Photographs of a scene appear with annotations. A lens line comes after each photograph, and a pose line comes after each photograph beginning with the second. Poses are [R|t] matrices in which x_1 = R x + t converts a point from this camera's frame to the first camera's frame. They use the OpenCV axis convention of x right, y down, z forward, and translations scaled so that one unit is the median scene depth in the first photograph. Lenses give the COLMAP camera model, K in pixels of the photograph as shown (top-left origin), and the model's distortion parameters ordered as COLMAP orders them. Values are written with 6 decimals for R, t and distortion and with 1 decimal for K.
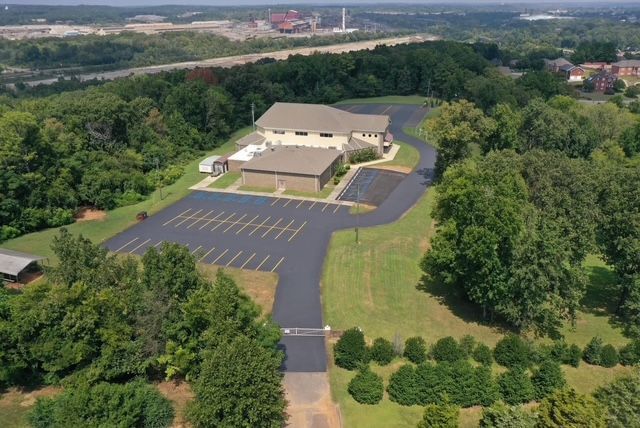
lens RADIAL K [[500.8, 0, 320.0], [0, 500.8, 214.0], [0, 0, 1]] dist [0.007072, 0.000543]
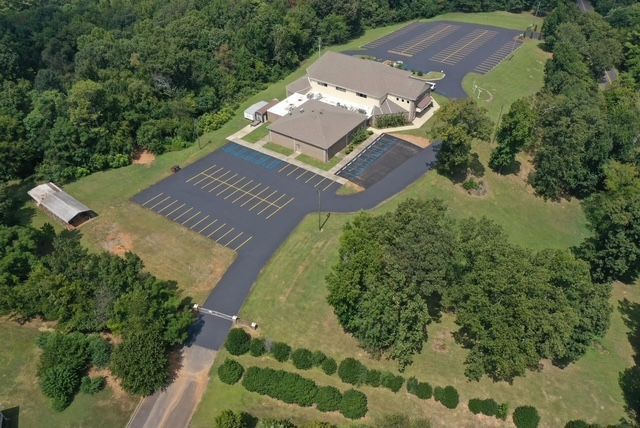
lens RADIAL K [[500.8, 0, 320.0], [0, 500.8, 214.0], [0, 0, 1]] dist [0.007072, 0.000543]
pose [[0.950049, 0.194599, -0.244002, 0.284126], [-0.118512, 0.948191, 0.294770, -0.264184], [0.288723, -0.251129, 0.923890, -0.090556]]
